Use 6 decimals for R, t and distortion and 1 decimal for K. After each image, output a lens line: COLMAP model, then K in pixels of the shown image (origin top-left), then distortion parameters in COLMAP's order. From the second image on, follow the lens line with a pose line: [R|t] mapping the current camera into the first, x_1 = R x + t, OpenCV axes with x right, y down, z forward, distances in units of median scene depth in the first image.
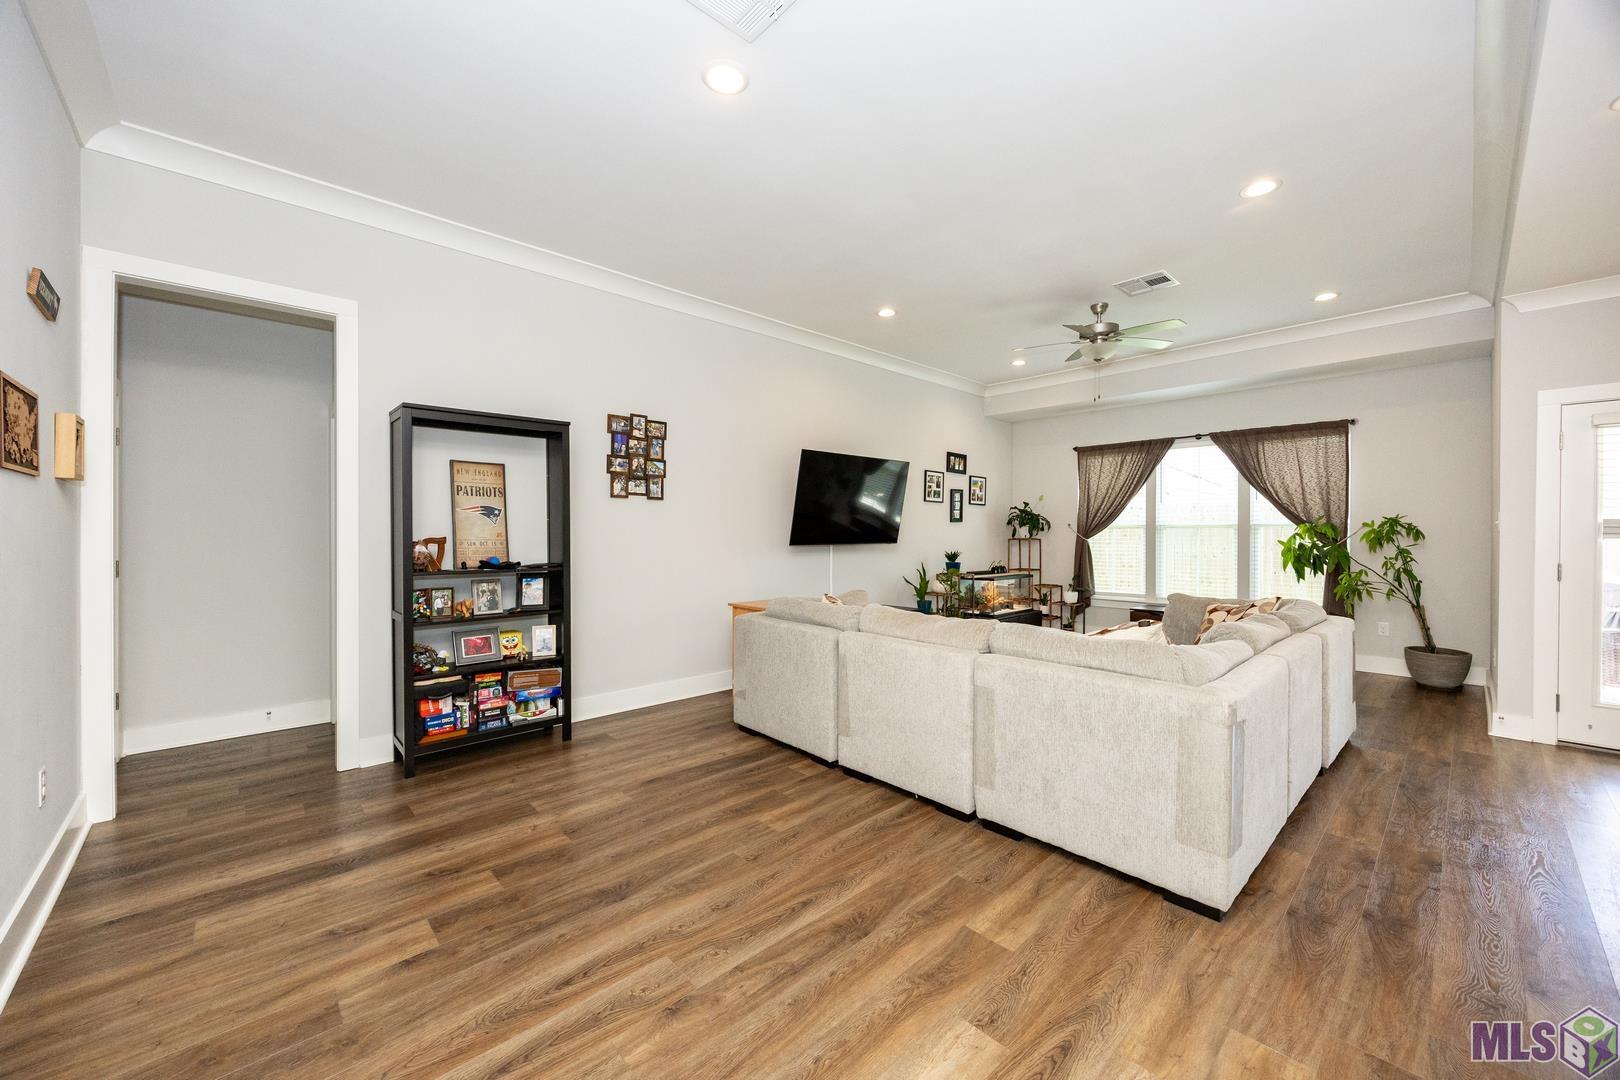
lens RADIAL K [[615.0, 0, 808.2], [0, 615.0, 537.0], [0, 0, 1]] dist [-0.001132, -0.000009]
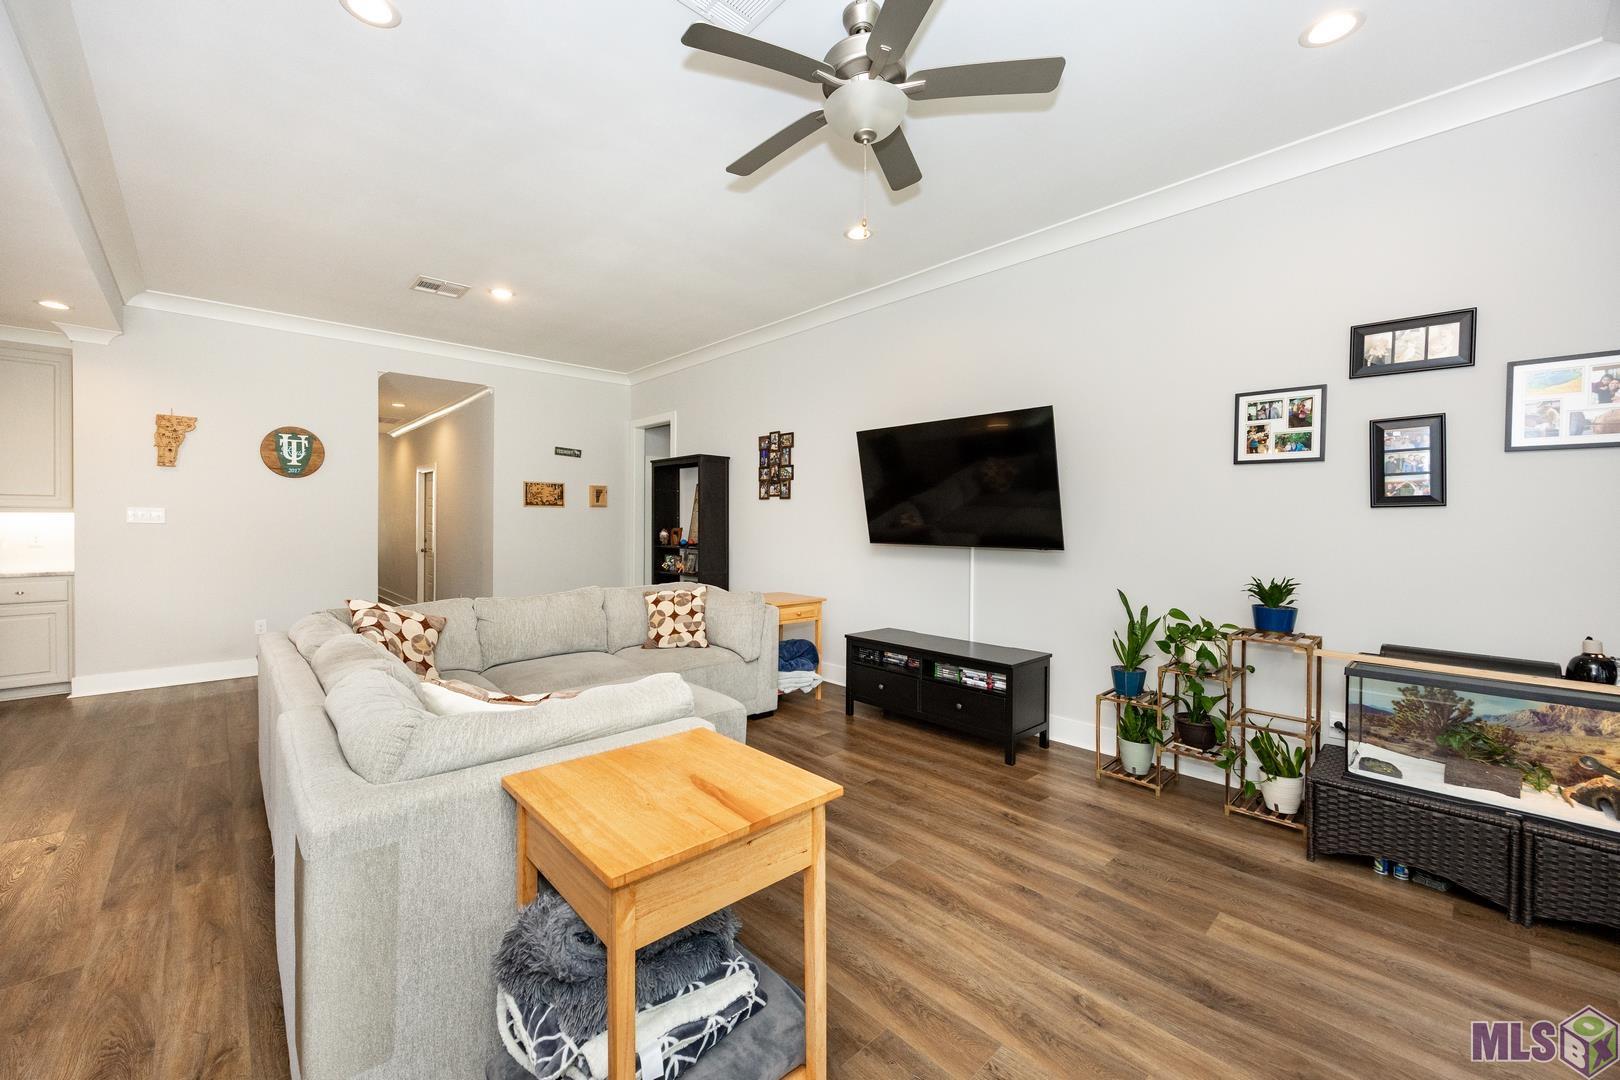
lens RADIAL K [[647.8, 0, 808.1], [0, 647.8, 525.3], [0, 0, 1]] dist [0.000665, -0.002980]
pose [[-0.004326, 0.006369, -0.999970, 0.813551], [-0.013646, 0.999886, 0.006428, -0.014376], [0.999898, 0.013673, -0.004239, 0.841644]]
